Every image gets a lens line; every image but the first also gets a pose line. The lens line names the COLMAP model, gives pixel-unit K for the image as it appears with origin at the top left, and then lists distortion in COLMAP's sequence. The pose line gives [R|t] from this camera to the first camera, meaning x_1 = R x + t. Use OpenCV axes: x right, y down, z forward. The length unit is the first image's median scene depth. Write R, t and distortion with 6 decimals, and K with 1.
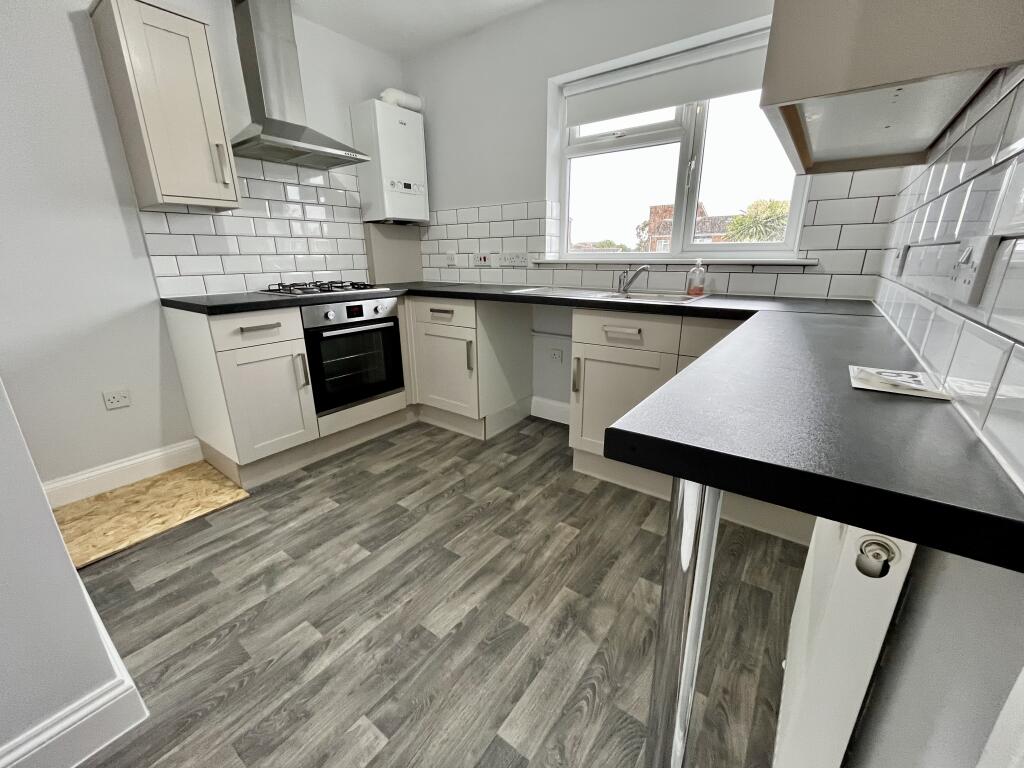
lens RADIAL K [[416.2, 0, 512.0], [0, 416.2, 384.0], [0, 0, 1]] dist [0.000434, 0.000354]
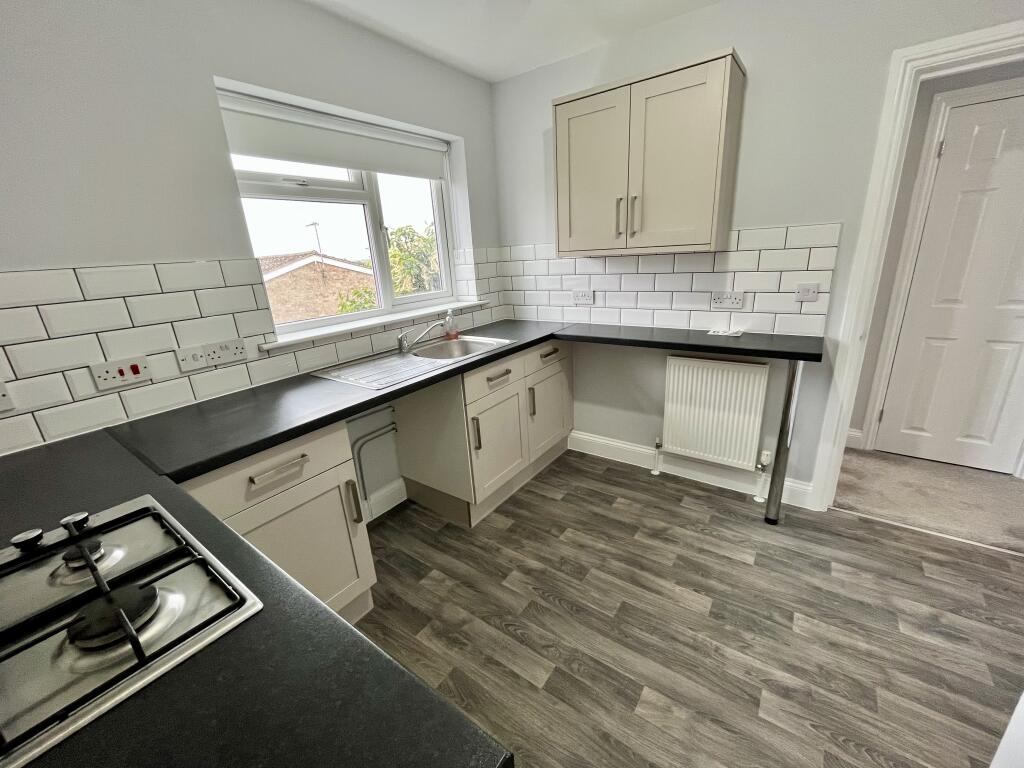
lens RADIAL K [[416.2, 0, 512.0], [0, 416.2, 384.0], [0, 0, 1]] dist [0.000434, 0.000354]
pose [[-0.008151, -0.297636, 0.954644, -1.009919], [0.351688, 0.892832, 0.281367, -0.497967], [-0.936082, 0.338030, 0.097398, 1.012847]]
